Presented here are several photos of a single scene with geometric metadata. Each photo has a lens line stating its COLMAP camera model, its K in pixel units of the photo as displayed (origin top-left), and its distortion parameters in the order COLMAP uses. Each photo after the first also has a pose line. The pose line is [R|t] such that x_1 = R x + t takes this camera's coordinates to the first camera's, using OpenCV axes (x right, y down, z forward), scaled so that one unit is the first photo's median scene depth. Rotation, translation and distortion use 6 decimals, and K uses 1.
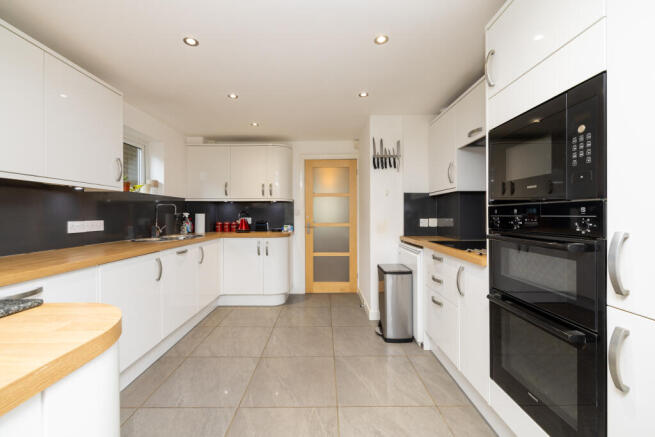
lens RADIAL K [[274.4, 0, 325.1], [0, 274.4, 217.4], [0, 0, 1]] dist [-0.000993, -0.000032]
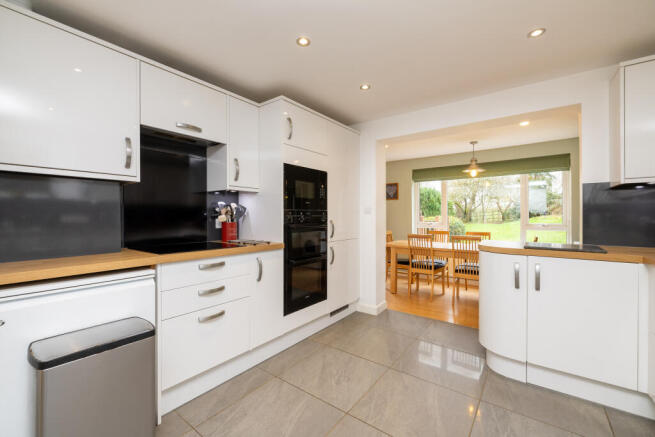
lens RADIAL K [[274.4, 0, 325.1], [0, 274.4, 217.4], [0, 0, 1]] dist [-0.000993, -0.000032]
pose [[-0.790620, 0.003208, 0.612299, -0.412239], [0.007824, 0.999958, 0.004863, -0.002383], [-0.612258, 0.008636, -0.790611, 1.521124]]
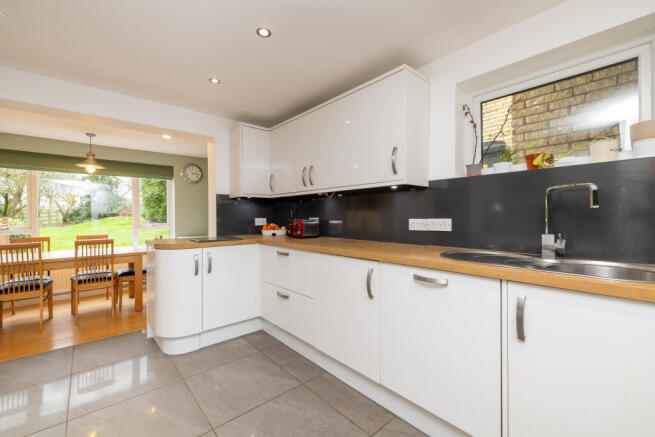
lens RADIAL K [[274.4, 0, 325.1], [0, 274.4, 217.4], [0, 0, 1]] dist [-0.000993, -0.000032]
pose [[-0.757605, 0.012215, -0.652599, -0.015269], [0.006273, 0.999915, 0.011432, -0.004597], [0.652683, 0.004567, -0.757617, 1.614744]]
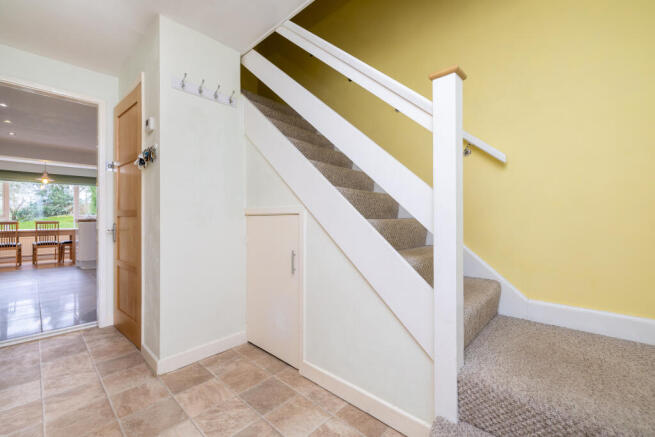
lens RADIAL K [[274.4, 0, 325.1], [0, 274.4, 217.4], [0, 0, 1]] dist [-0.000993, -0.000032]
pose [[-0.688595, 0.003082, -0.725139, 0.043090], [0.000245, 0.999992, 0.004018, 0.083700], [0.725146, 0.002590, -0.688590, 3.681463]]
